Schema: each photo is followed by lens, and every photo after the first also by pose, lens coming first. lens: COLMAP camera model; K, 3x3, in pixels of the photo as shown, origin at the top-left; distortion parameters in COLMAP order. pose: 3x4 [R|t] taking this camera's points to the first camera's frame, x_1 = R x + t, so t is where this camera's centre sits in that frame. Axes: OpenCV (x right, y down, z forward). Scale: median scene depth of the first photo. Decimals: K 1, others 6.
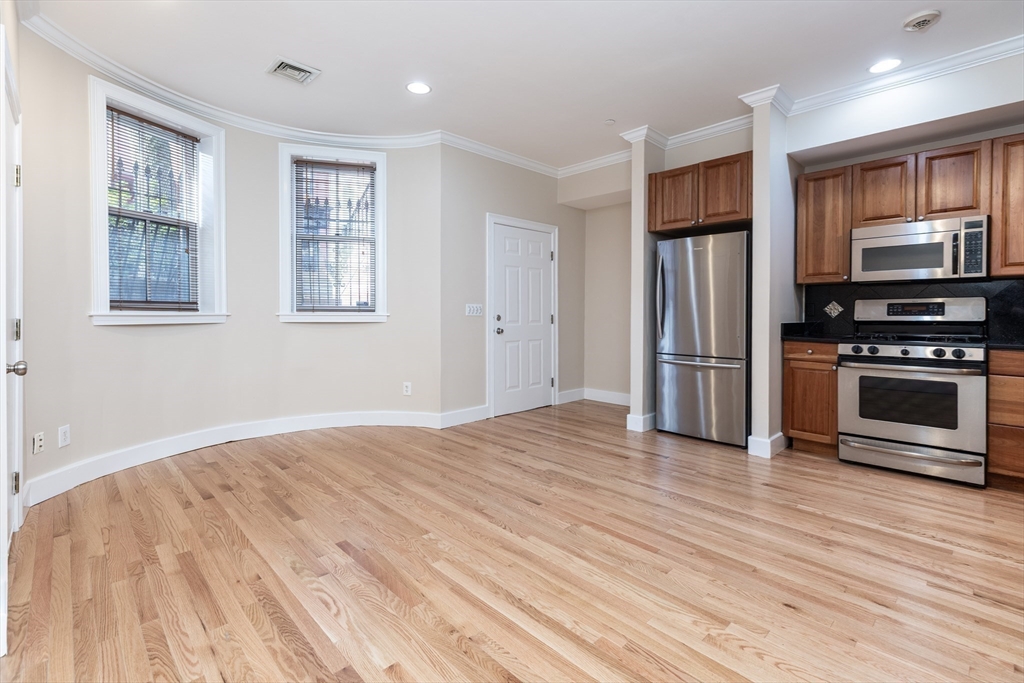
lens RADIAL K [[485.3, 0, 497.2], [0, 485.3, 331.3], [0, 0, 1]] dist [0.004334, 0.000685]
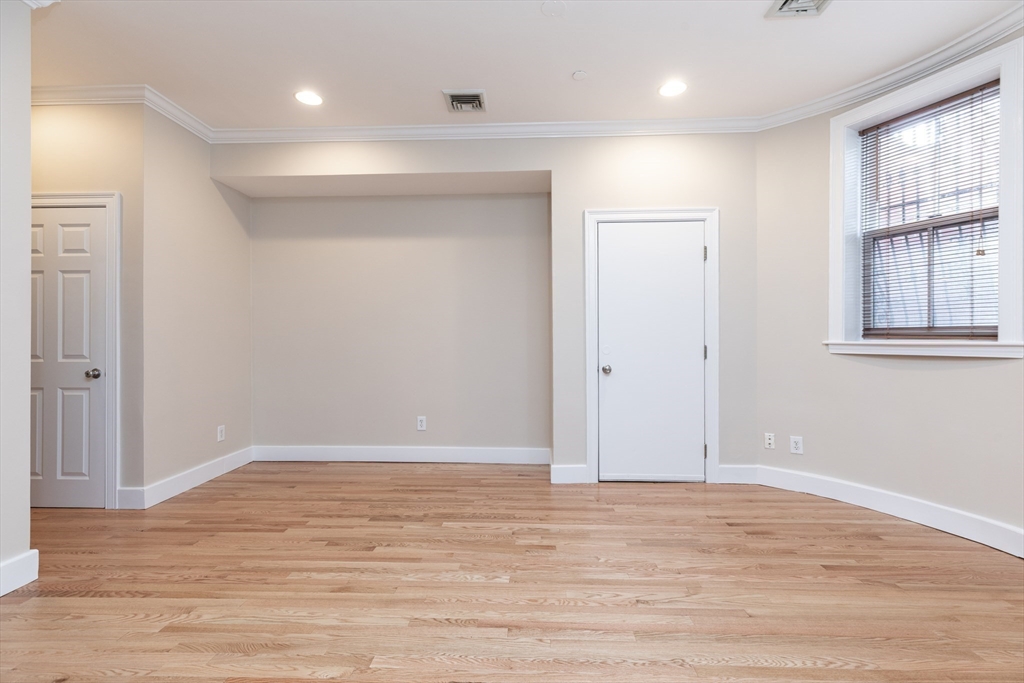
lens RADIAL K [[457.0, 0, 523.7], [0, 457.0, 339.6], [0, 0, 1]] dist [-0.001548, -0.000033]
pose [[-0.691186, -0.003698, -0.722668, 0.395982], [-0.029648, 0.999290, 0.023243, -0.050276], [0.722069, 0.037491, -0.690805, 1.361320]]
